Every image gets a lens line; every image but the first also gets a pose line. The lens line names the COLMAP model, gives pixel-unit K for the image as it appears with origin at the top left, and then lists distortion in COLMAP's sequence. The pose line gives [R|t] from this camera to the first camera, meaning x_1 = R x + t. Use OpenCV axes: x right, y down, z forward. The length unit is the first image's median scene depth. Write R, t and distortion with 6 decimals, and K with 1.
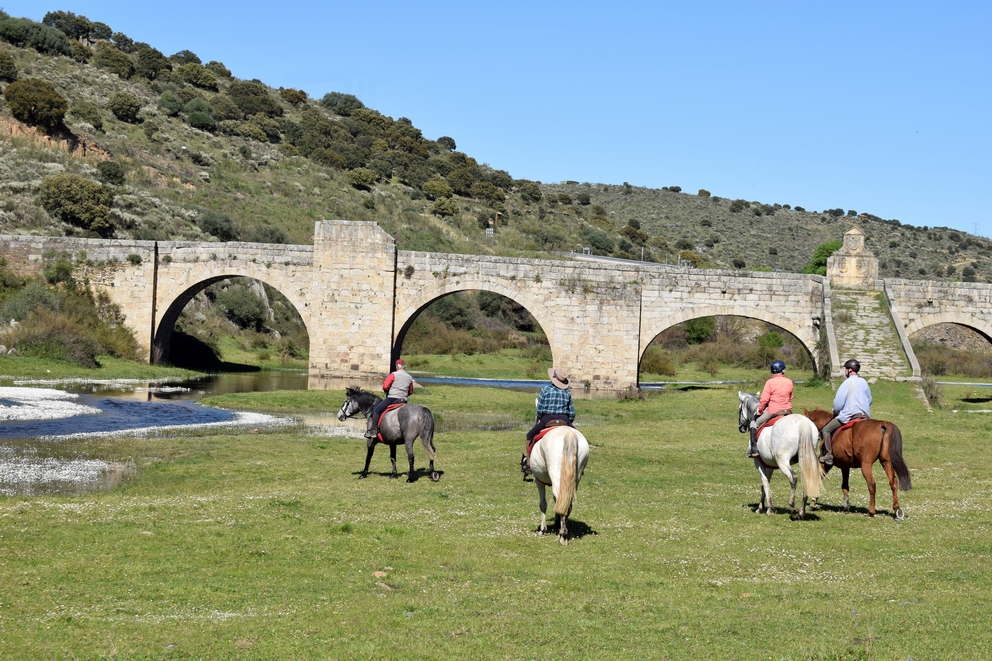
lens RADIAL K [[2313.7, 0, 497.1], [0, 2313.7, 331.7], [0, 0, 1]] dist [0.098288, 0.000000]
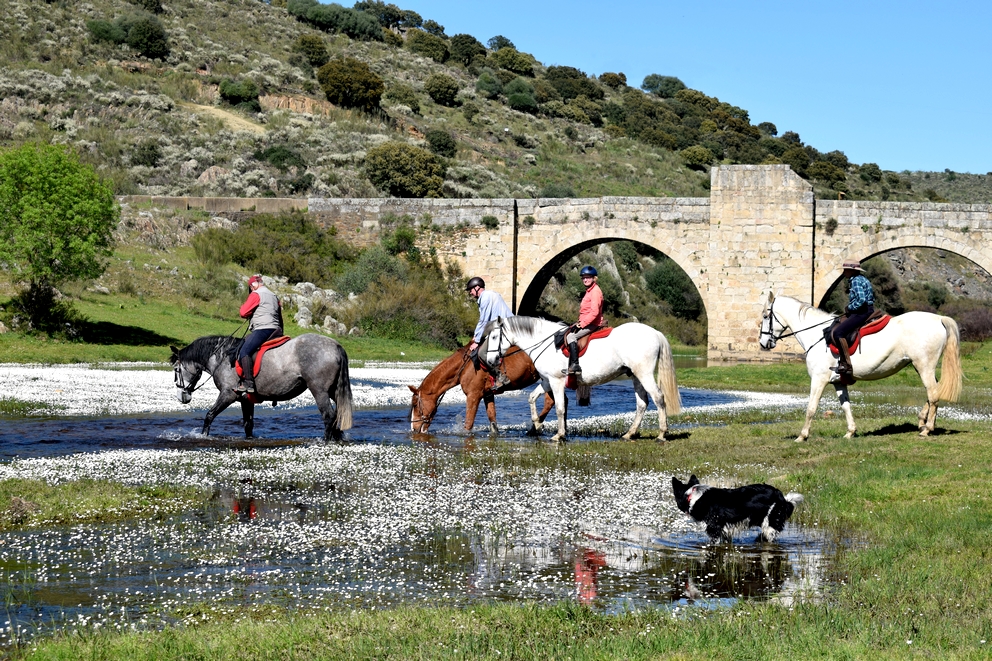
lens RADIAL K [[2313.7, 0, 495.6], [0, 2313.7, 329.9], [0, 0, 1]] dist [0.098288, 0.000000]
pose [[0.991185, -0.024965, -0.130109, -0.034422], [0.024655, 0.999688, -0.003995, 0.007051], [0.130168, 0.000752, 0.991492, 0.134478]]
